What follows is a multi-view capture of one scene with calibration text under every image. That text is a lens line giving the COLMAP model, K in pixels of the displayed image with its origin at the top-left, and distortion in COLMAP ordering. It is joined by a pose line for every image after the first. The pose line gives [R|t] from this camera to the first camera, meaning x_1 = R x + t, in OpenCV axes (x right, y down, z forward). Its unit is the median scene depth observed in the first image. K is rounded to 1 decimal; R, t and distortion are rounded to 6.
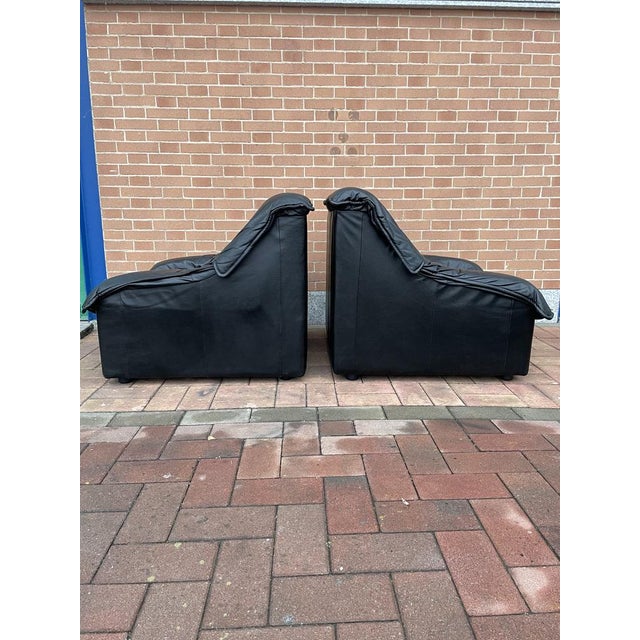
lens RADIAL K [[489.1, 0, 320.0], [0, 489.1, 320.0], [0, 0, 1]] dist [0.099972, -0.115927]
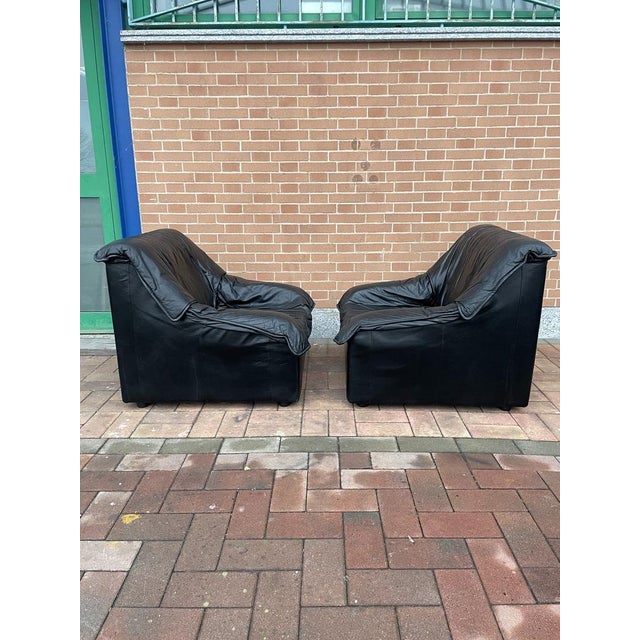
lens RADIAL K [[488.6, 0, 318.5], [0, 488.6, 319.8], [0, 0, 1]] dist [0.102172, -0.116232]
pose [[0.998721, 0.007138, -0.050045, 0.002383], [-0.004526, 0.998631, 0.052108, -0.096993], [0.050349, -0.051815, 0.997387, -0.076887]]
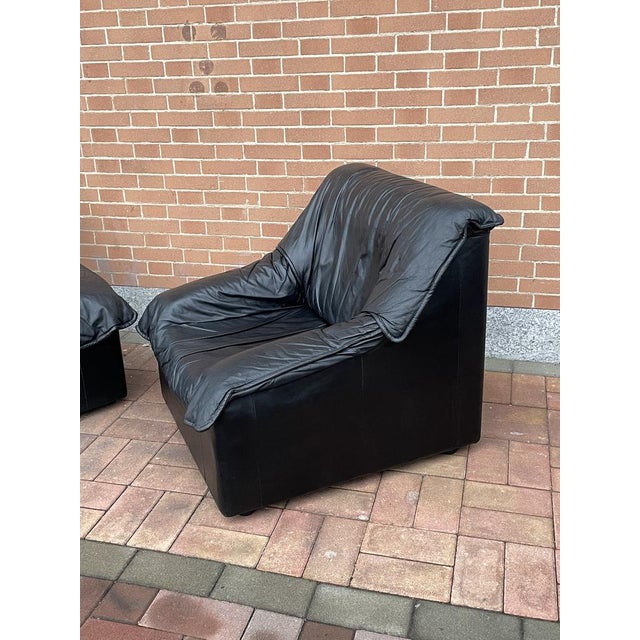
lens RADIAL K [[705.7, 0, 313.6], [0, 705.7, 307.1], [0, 0, 1]] dist [0.126548, -0.199150]
pose [[0.953718, 0.070344, -0.292359, 0.493649], [-0.027198, 0.988447, 0.149105, -0.205503], [0.299470, -0.134253, 0.944613, 0.111602]]
